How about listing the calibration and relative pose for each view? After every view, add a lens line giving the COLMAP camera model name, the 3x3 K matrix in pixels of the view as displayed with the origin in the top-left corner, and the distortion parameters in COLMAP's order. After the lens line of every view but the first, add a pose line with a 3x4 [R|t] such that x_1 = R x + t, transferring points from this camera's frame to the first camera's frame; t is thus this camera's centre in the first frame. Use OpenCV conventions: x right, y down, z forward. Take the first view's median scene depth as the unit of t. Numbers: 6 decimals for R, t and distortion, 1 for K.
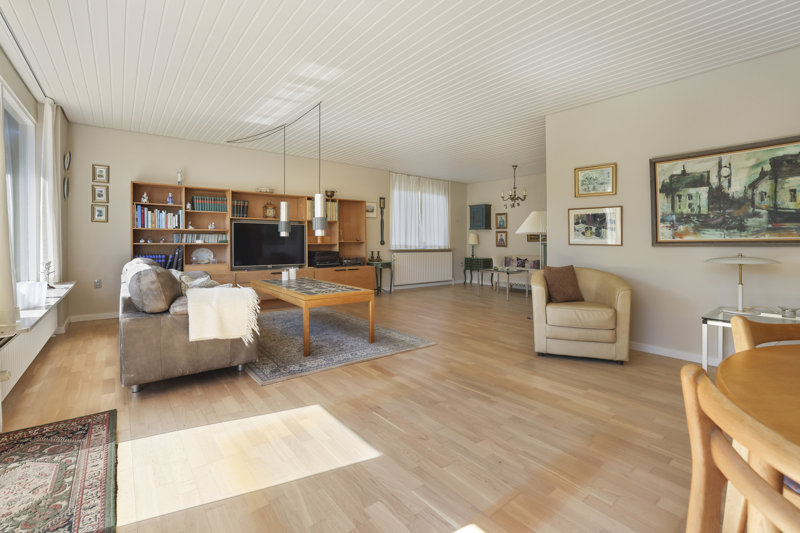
lens RADIAL K [[357.4, 0, 381.4], [0, 357.4, 243.9], [0, 0, 1]] dist [-0.029965, -0.000009]
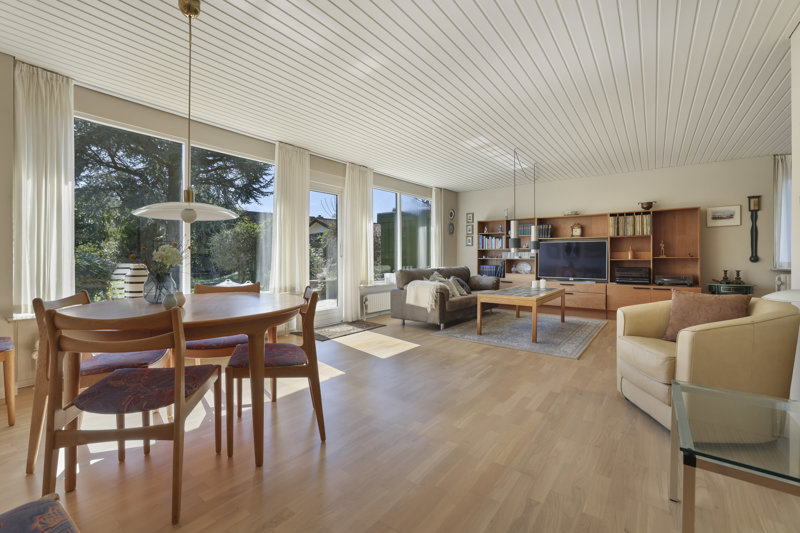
lens RADIAL K [[333.0, 0, 398.0], [0, 333.0, 258.9], [0, 0, 1]] dist [0.000636, 0.000140]
pose [[0.284140, 0.003596, -0.958776, 0.528307], [-0.008110, 0.999966, 0.001347, 0.001461], [0.958749, 0.007393, 0.284159, 0.148172]]
